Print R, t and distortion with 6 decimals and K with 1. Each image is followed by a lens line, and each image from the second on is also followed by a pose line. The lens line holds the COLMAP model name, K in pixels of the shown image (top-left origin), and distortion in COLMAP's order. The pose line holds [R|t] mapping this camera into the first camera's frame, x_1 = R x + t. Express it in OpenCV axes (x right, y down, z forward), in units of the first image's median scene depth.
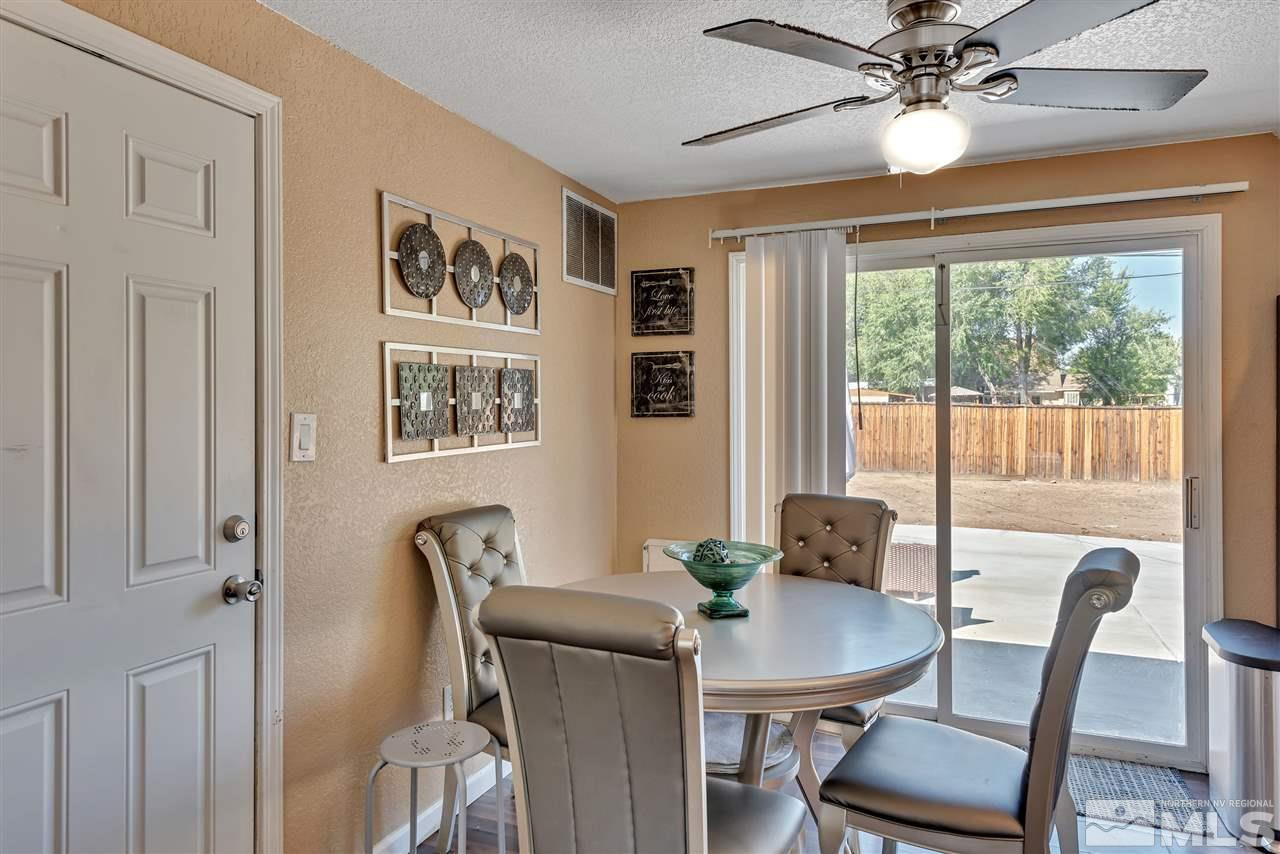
lens RADIAL K [[785.6, 0, 640.0], [0, 785.6, 427.0], [0, 0, 1]] dist [-0.003322, -0.001451]
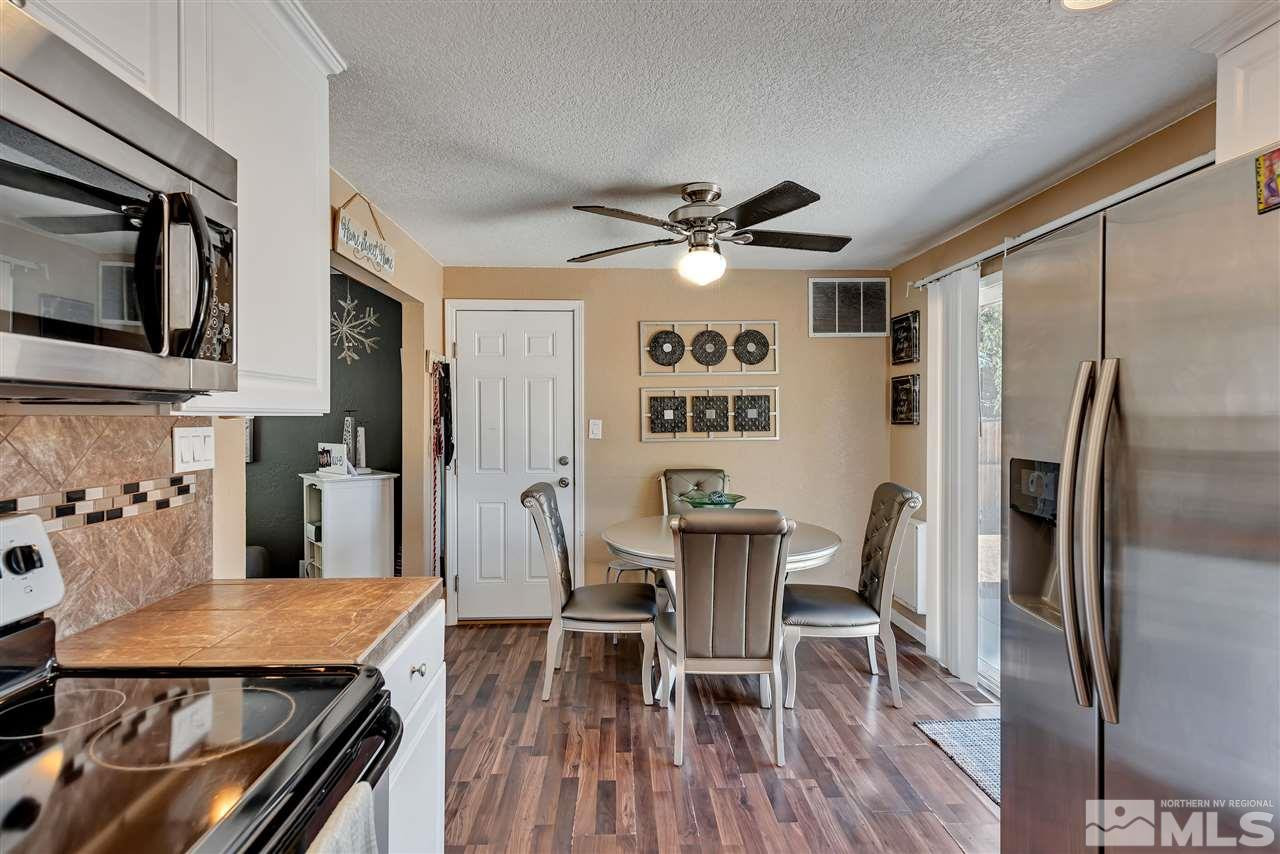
lens RADIAL K [[656.7, 0, 656.4], [0, 656.7, 423.3], [0, 0, 1]] dist [0.023065, -0.009707]
pose [[0.448668, 0.009222, -0.893651, 1.199335], [-0.021673, 0.999765, -0.000564, -0.006121], [0.893436, 0.019621, 0.448762, 0.165687]]
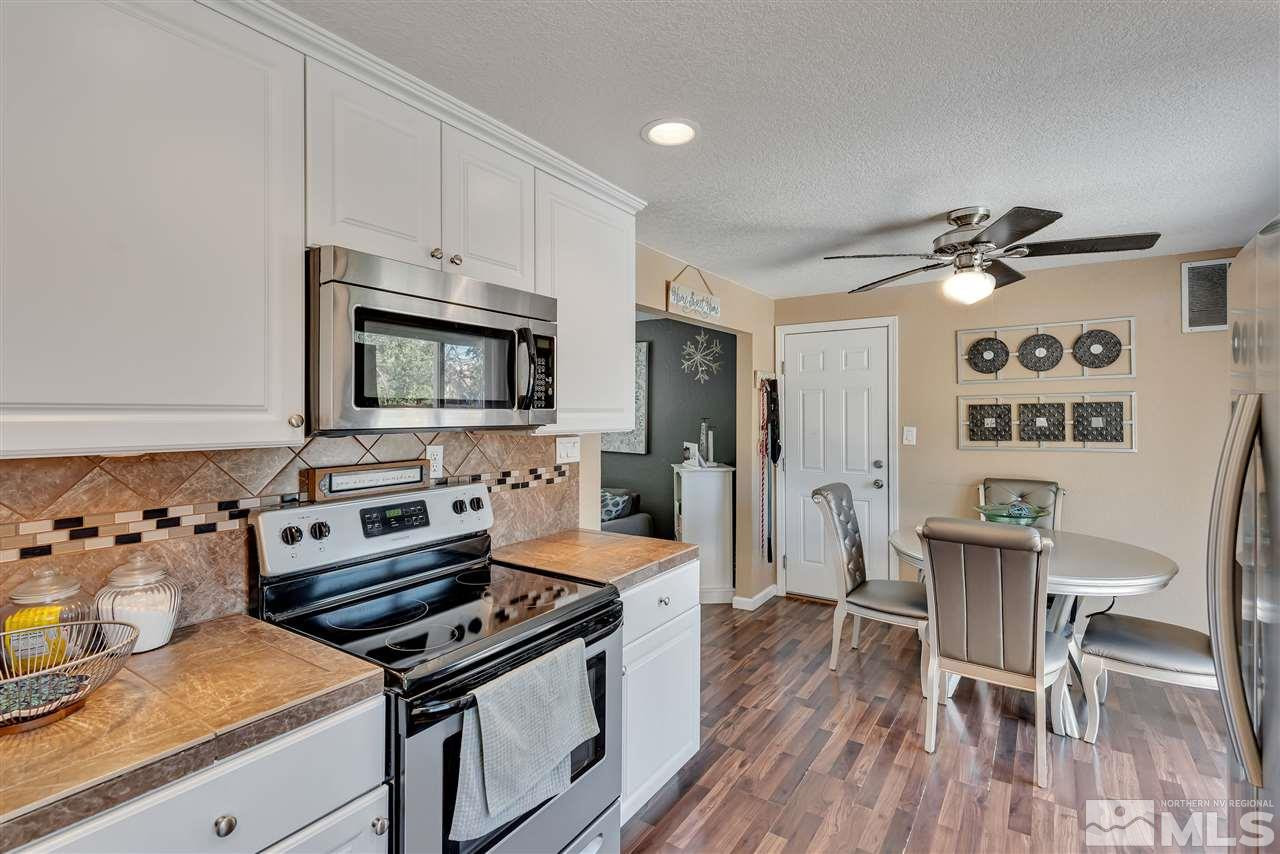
lens RADIAL K [[610.7, 0, 629.4], [0, 610.7, 415.0], [0, 0, 1]] dist [-0.000260, -0.000523]
pose [[-0.183056, 0.002416, -0.983100, 1.390886], [-0.023699, 0.999696, 0.006869, -0.037612], [0.982817, 0.024556, -0.182943, 0.329853]]
